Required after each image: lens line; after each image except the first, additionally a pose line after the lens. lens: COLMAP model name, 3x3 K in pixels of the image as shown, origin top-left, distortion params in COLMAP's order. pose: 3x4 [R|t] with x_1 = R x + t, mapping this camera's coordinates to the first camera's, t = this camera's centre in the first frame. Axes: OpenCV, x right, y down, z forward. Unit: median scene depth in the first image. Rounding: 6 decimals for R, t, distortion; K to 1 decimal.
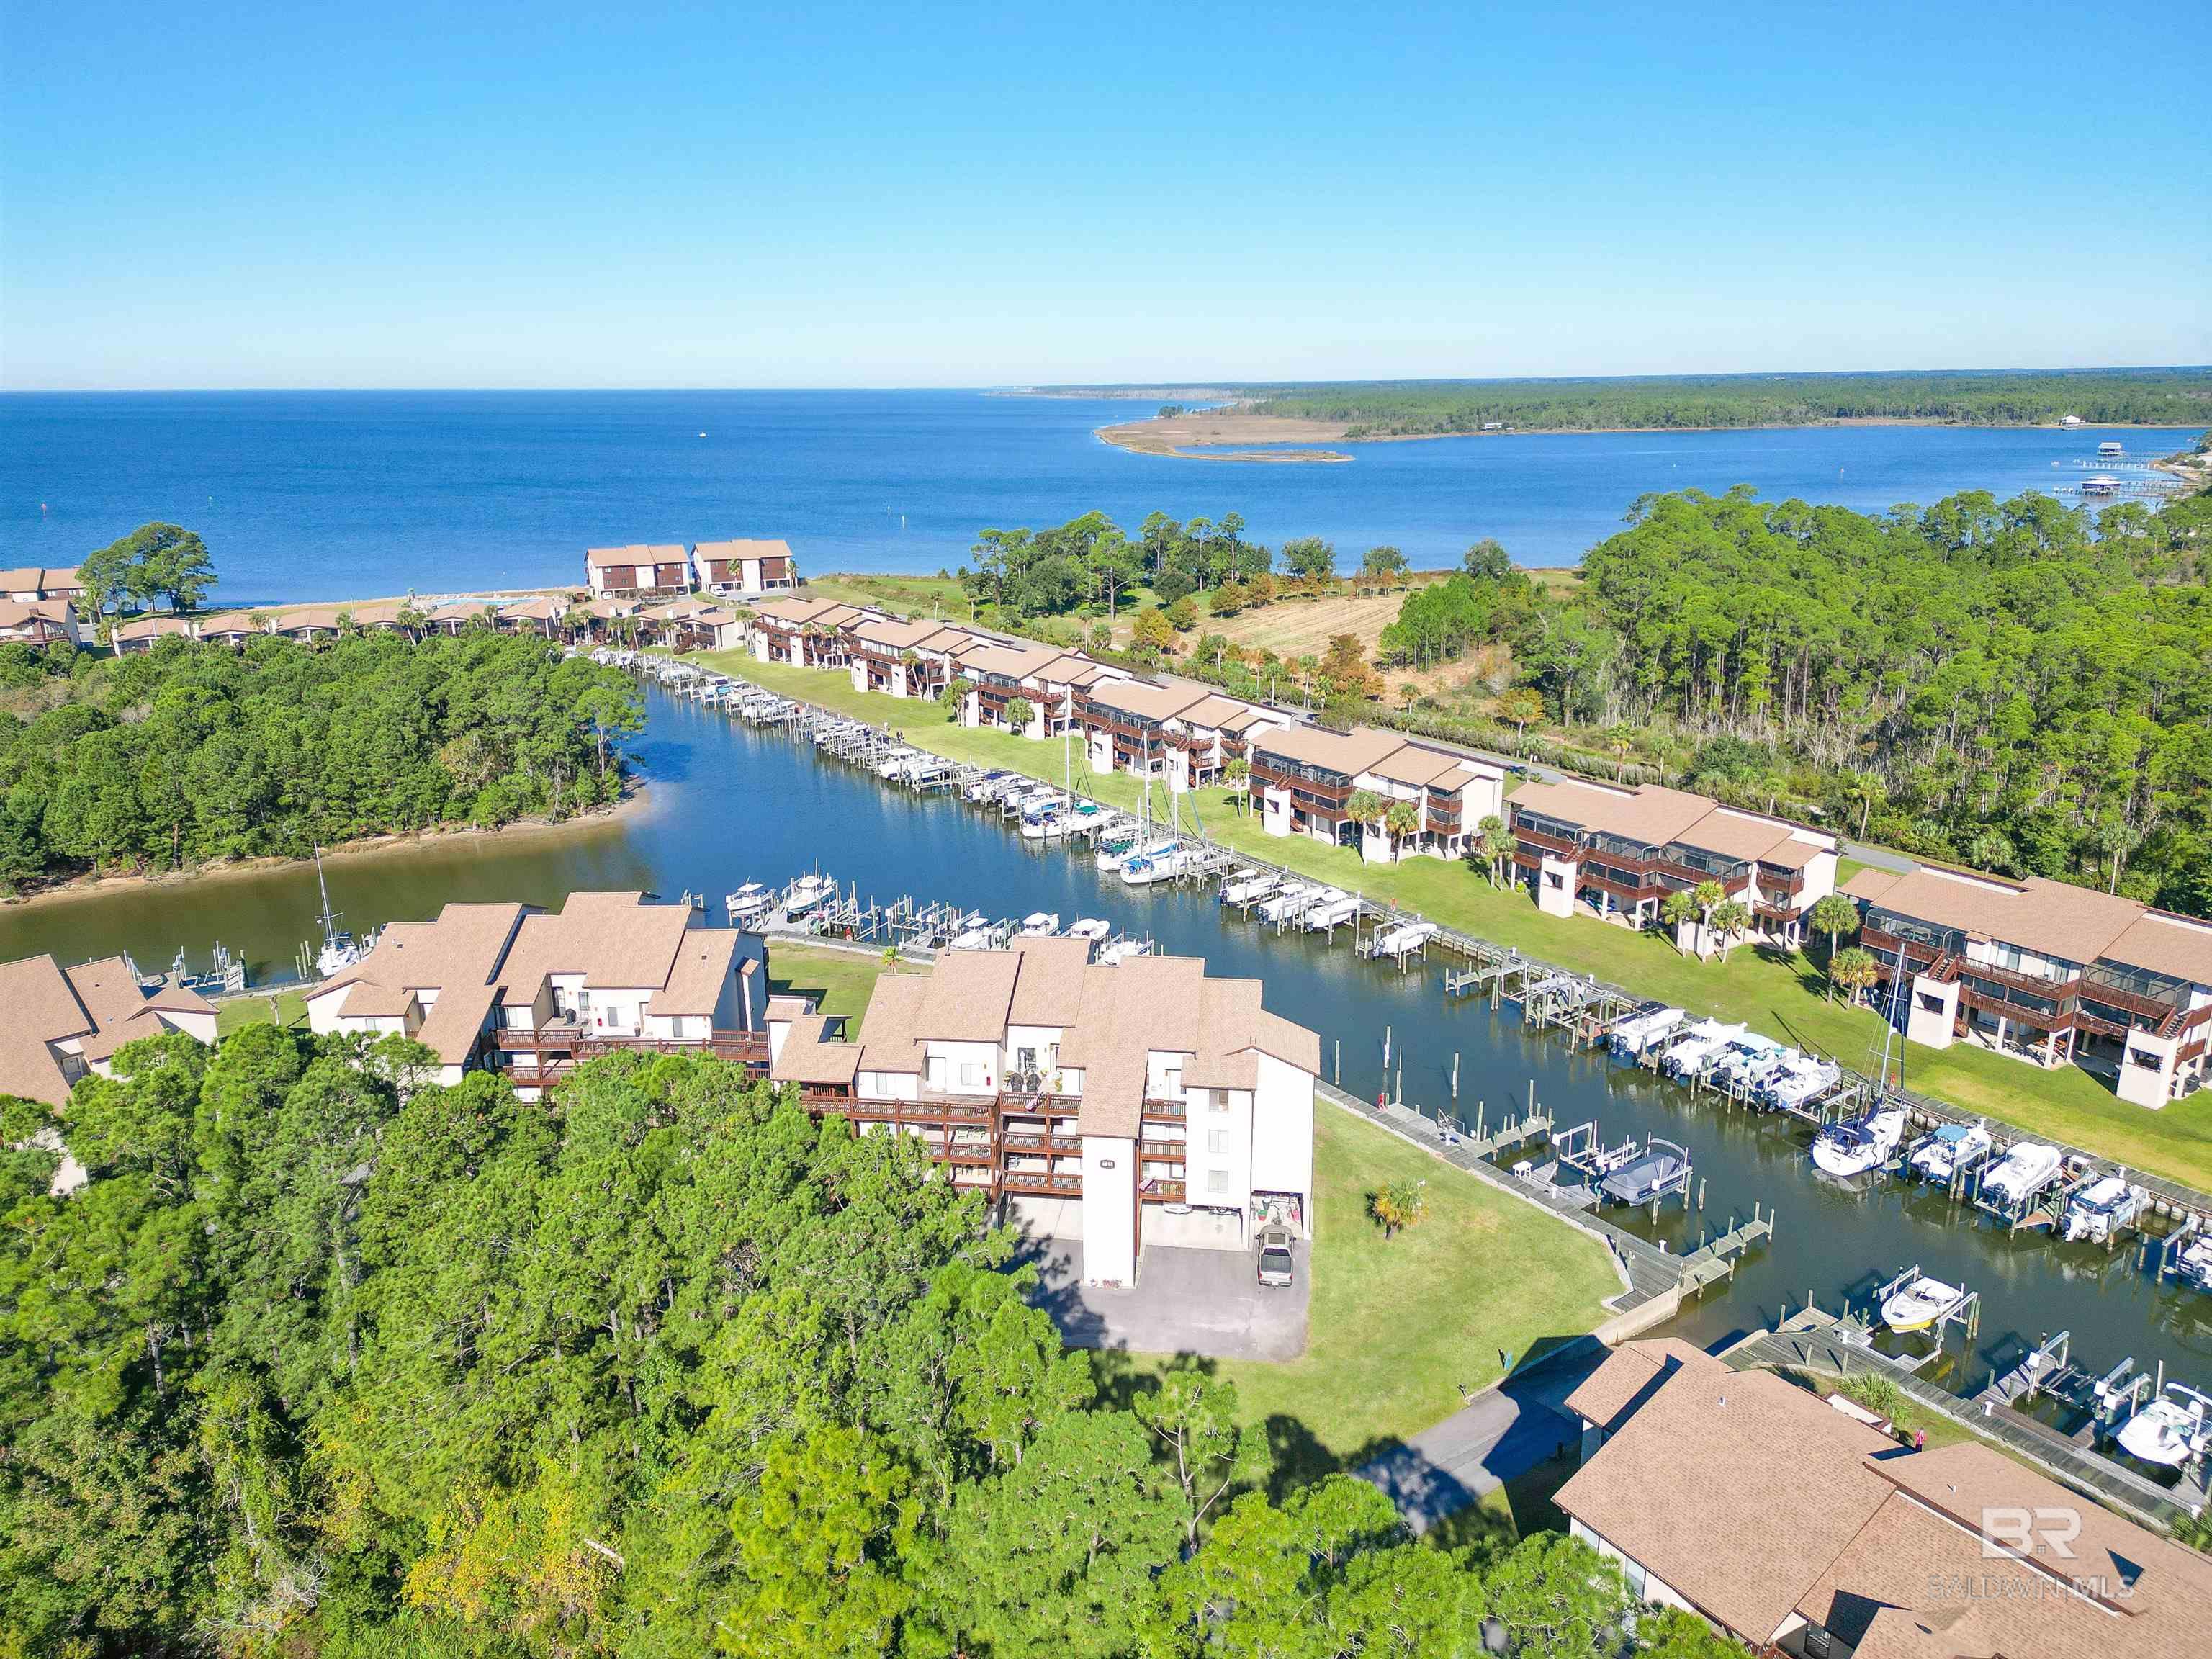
lens RADIAL K [[1530.6, 0, 1106.0], [0, 1530.6, 829.5], [0, 0, 1]] dist [0.096896, -0.097455]
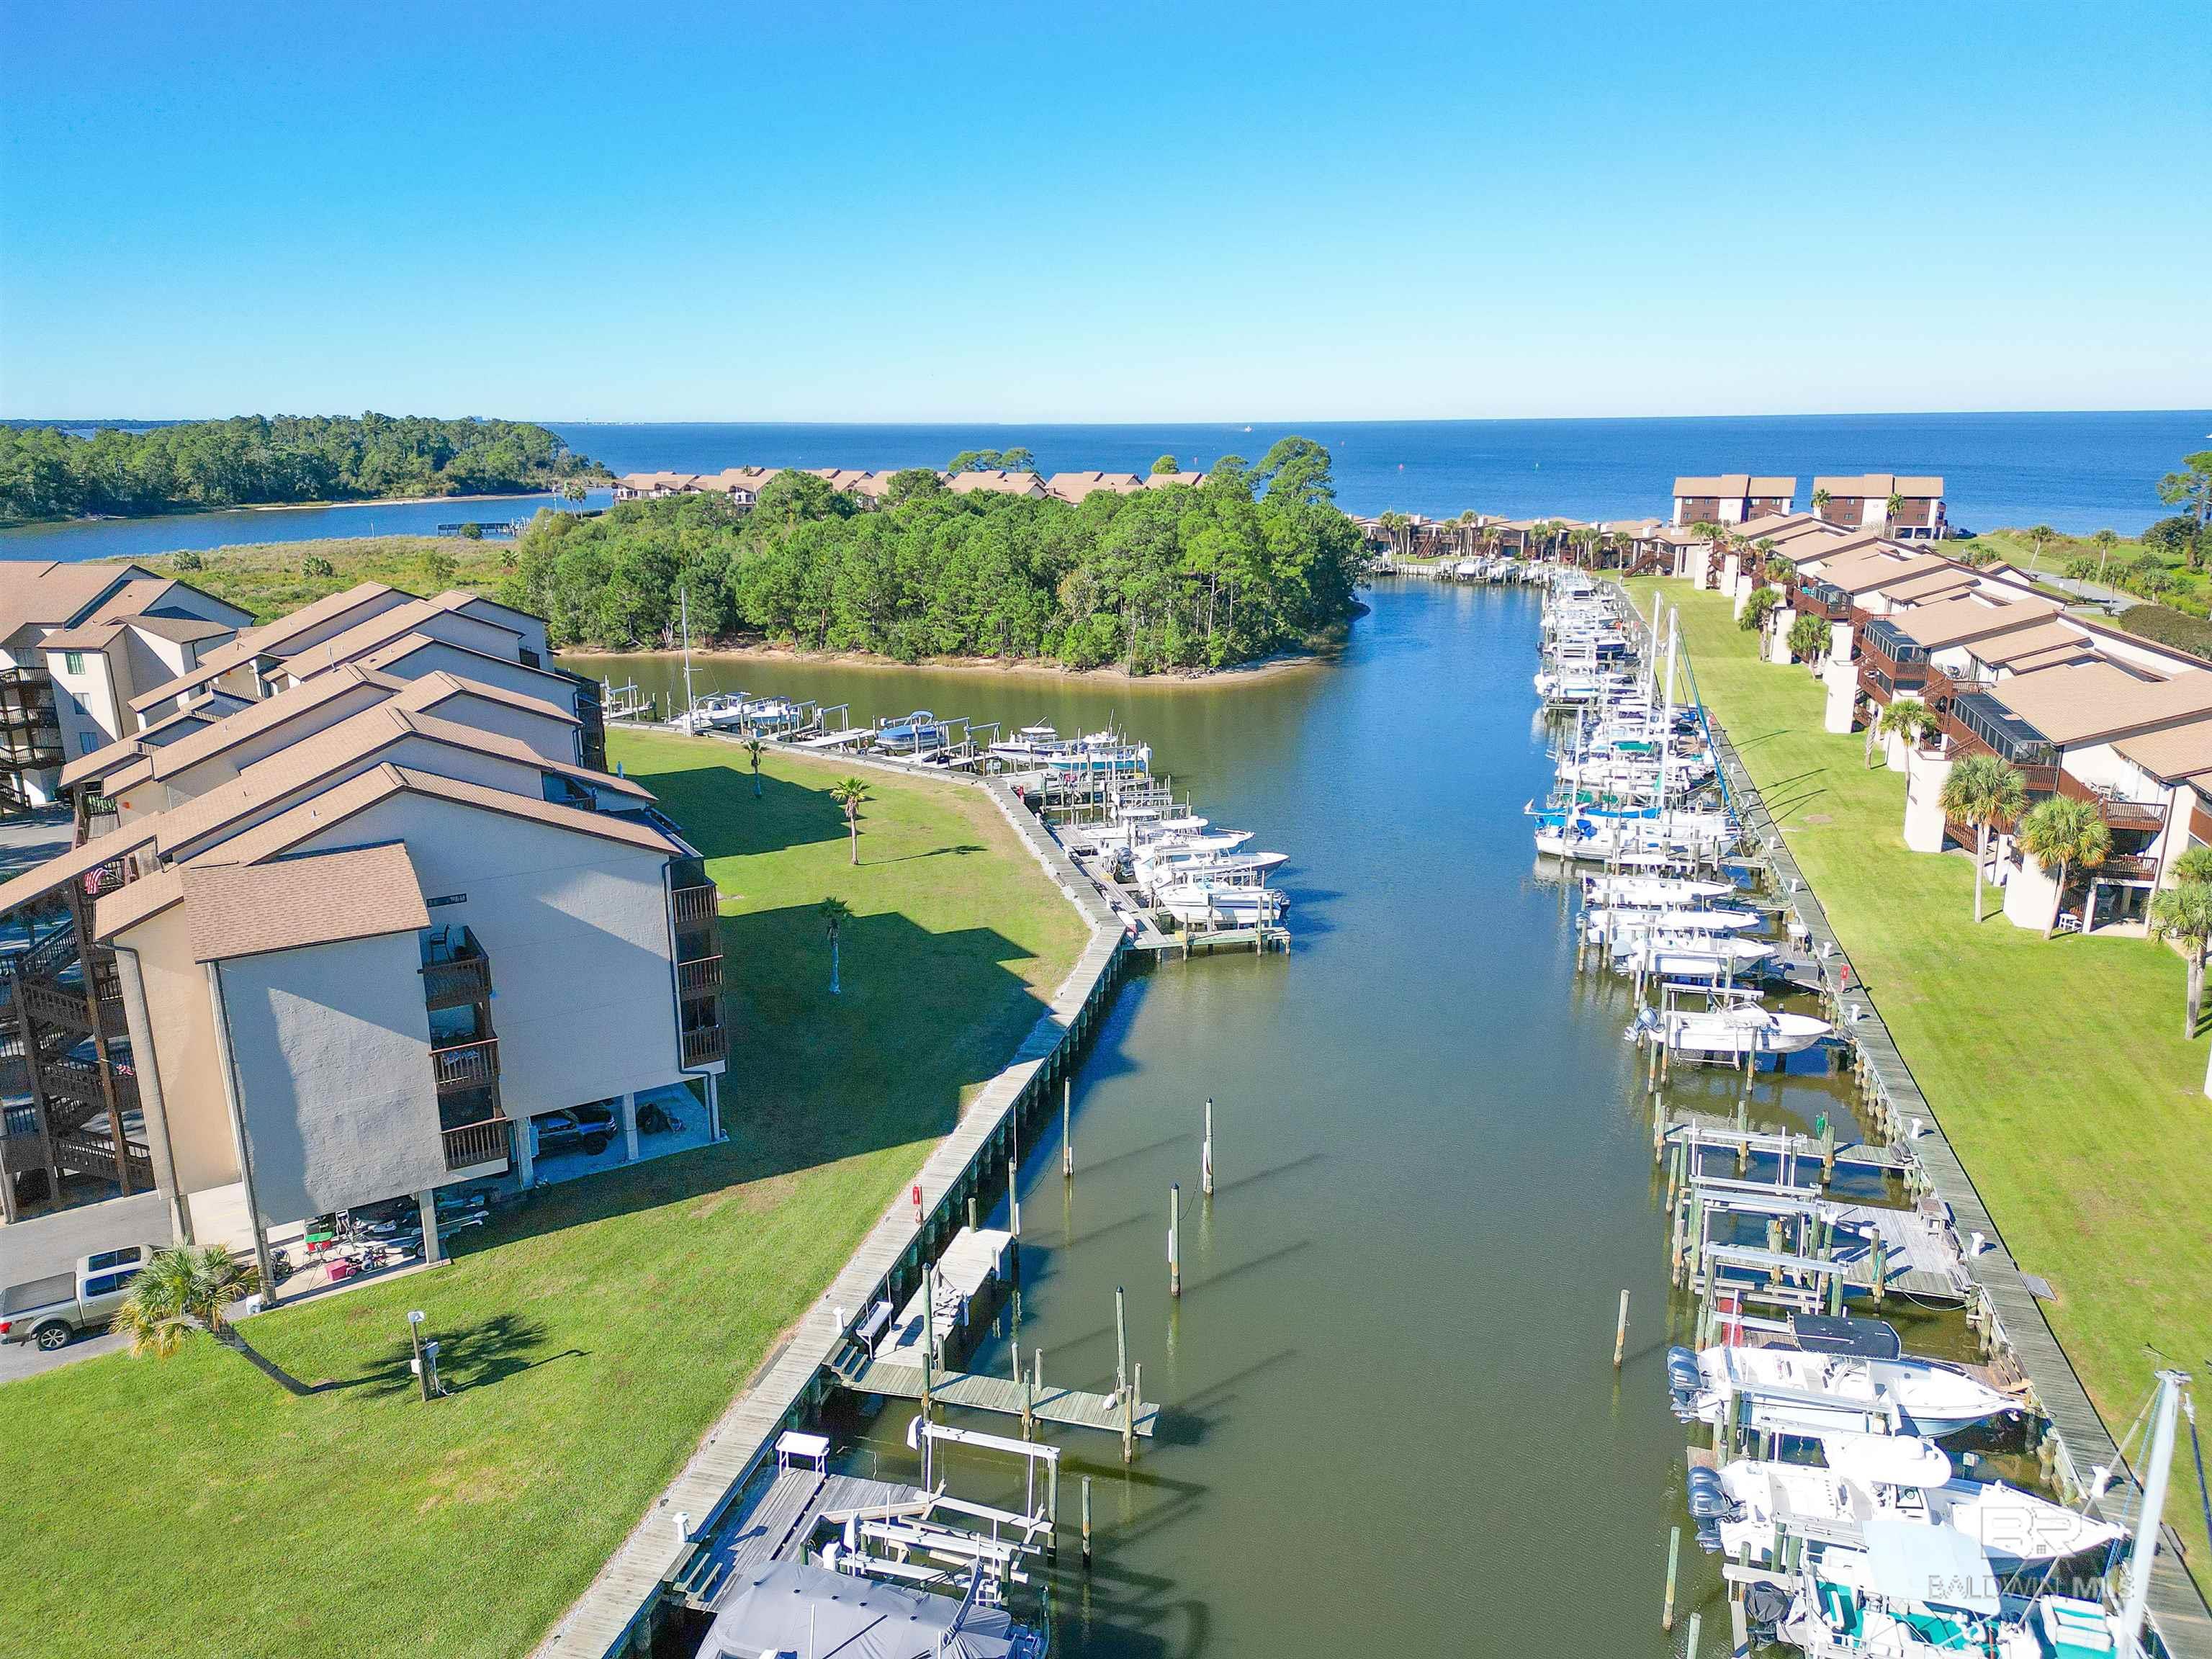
lens RADIAL K [[1530.6, 0, 1106.0], [0, 1530.6, 829.5], [0, 0, 1]] dist [0.096896, -0.097455]
pose [[0.610736, 0.201371, -0.765801, 0.357905], [-0.216446, 0.972746, 0.083170, 0.013279], [0.761678, 0.114960, 0.637676, 0.487614]]
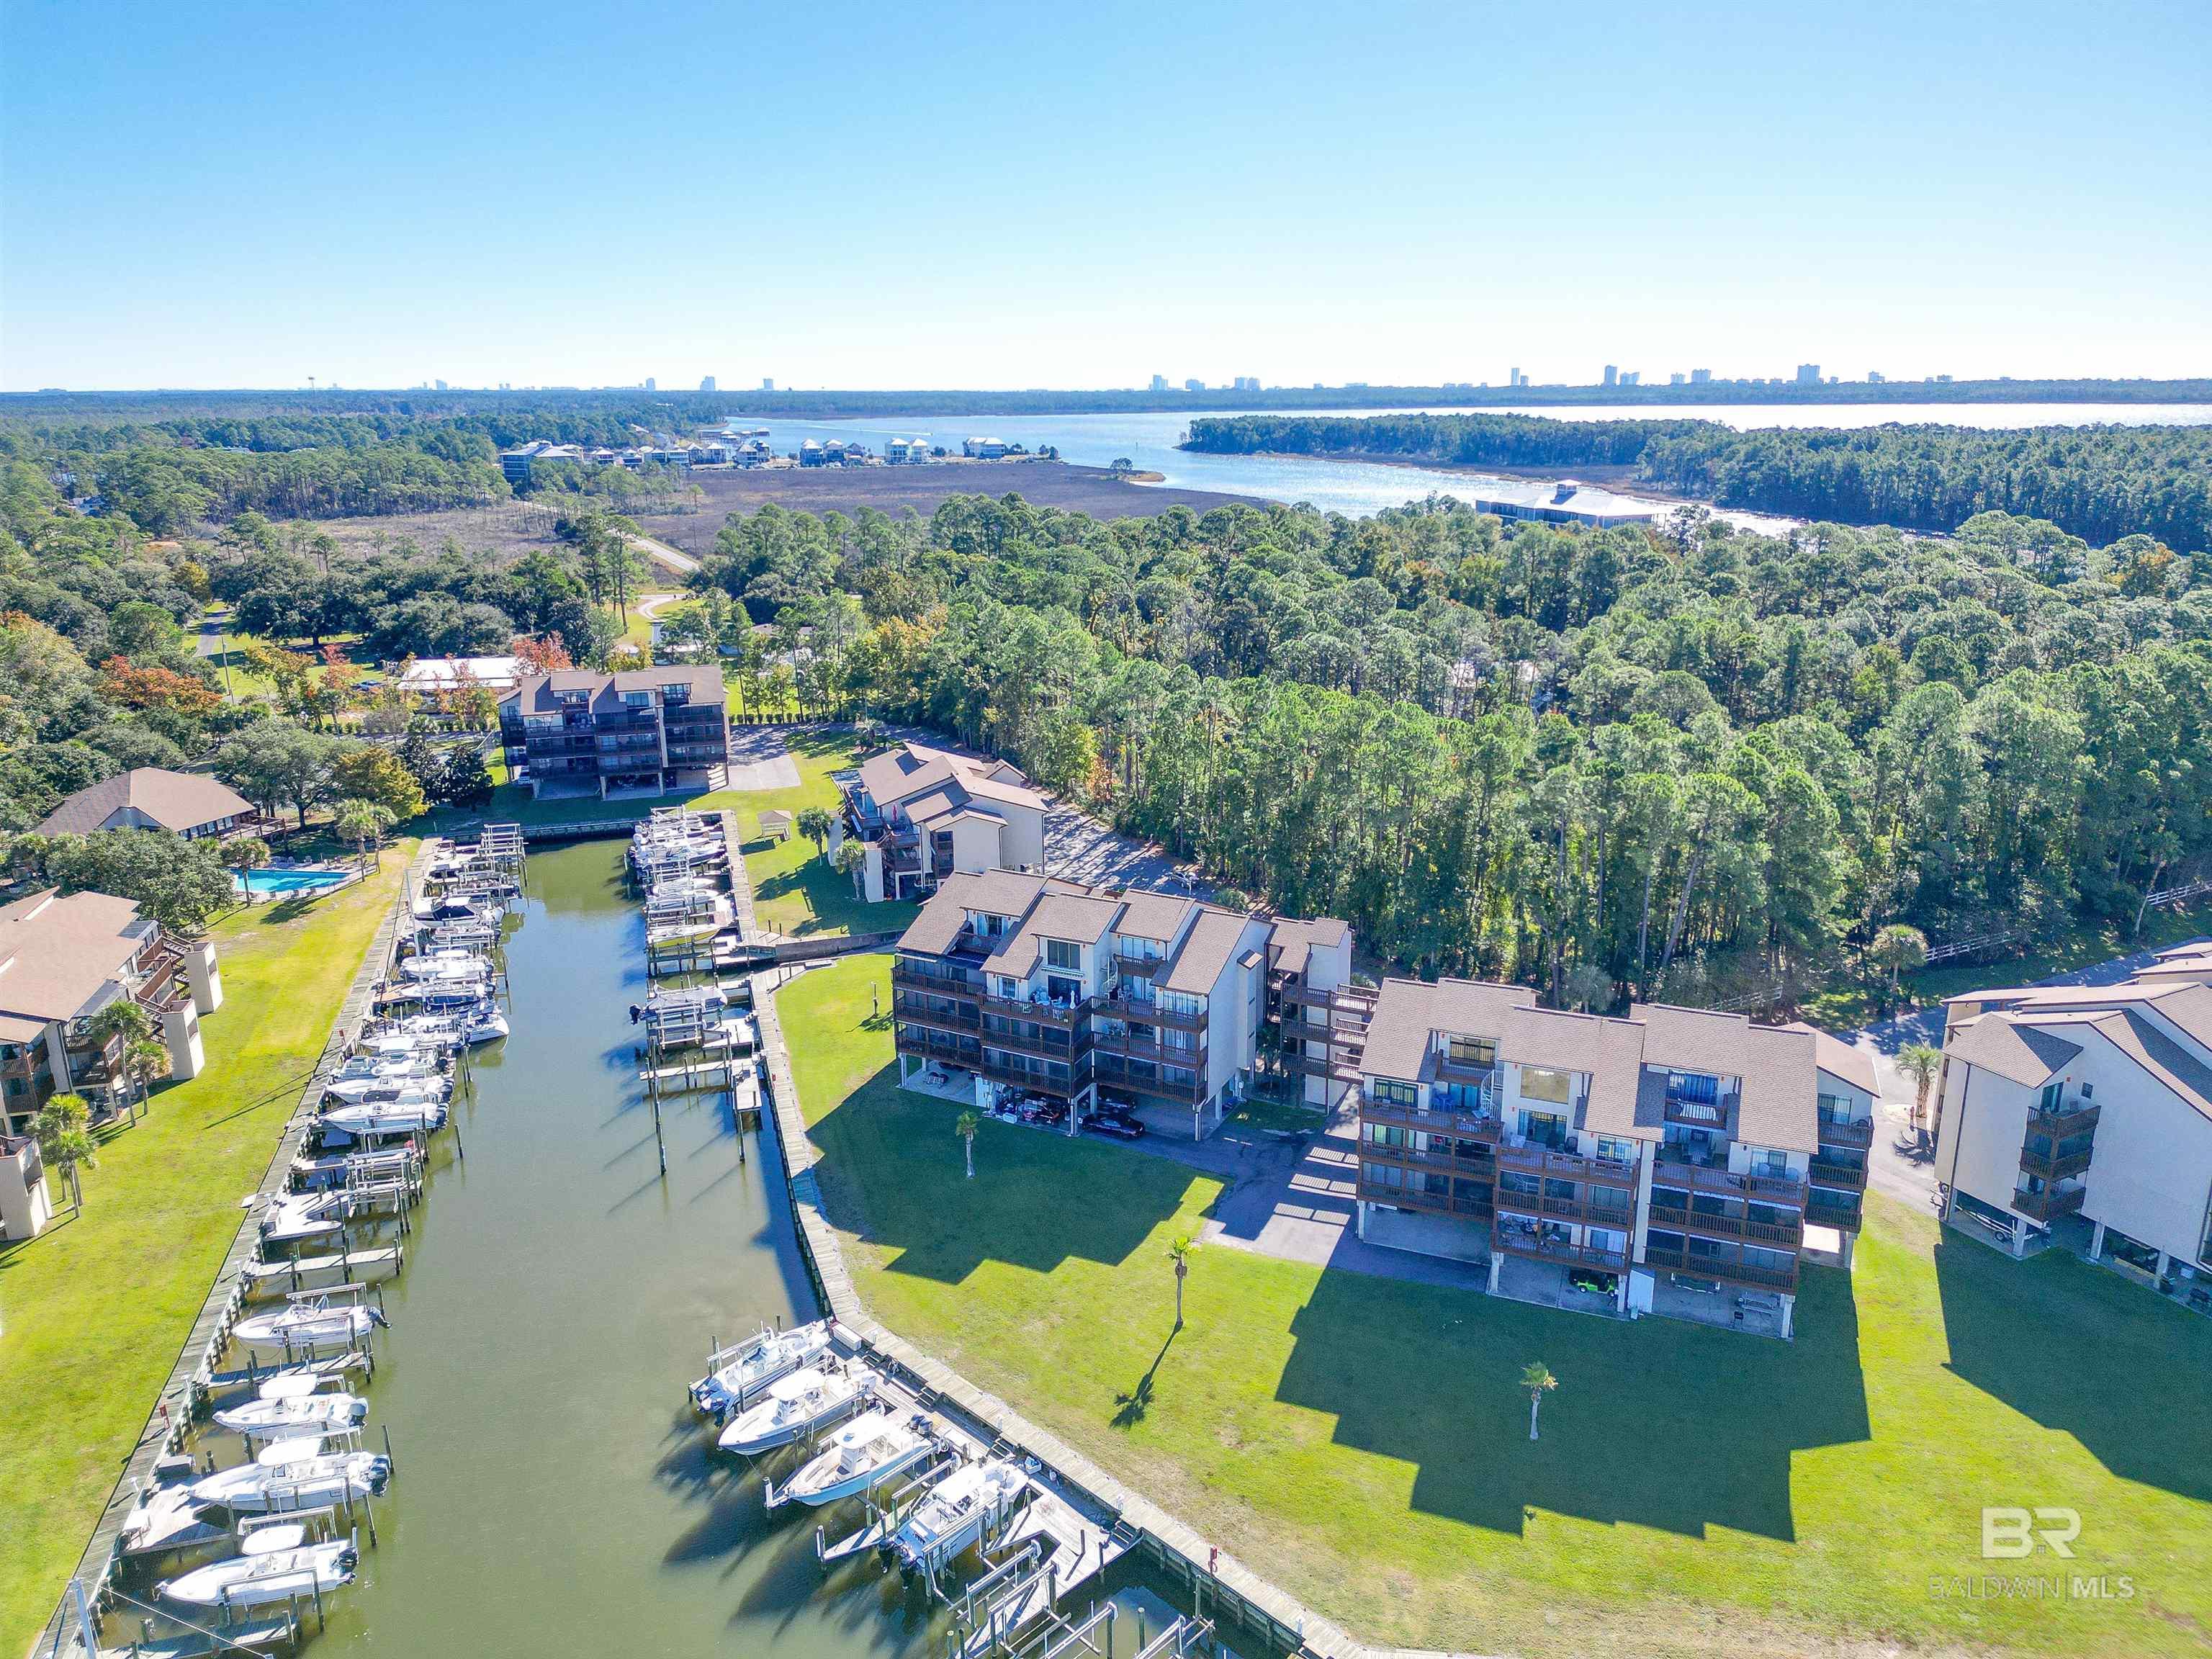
lens RADIAL K [[1530.6, 0, 1106.0], [0, 1530.6, 829.5], [0, 0, 1]] dist [0.096896, -0.097455]
pose [[-0.935024, -0.090392, 0.342869, -0.194806], [0.107217, 0.849622, 0.516379, -0.292175], [-0.337986, 0.519588, -0.784725, 1.042133]]
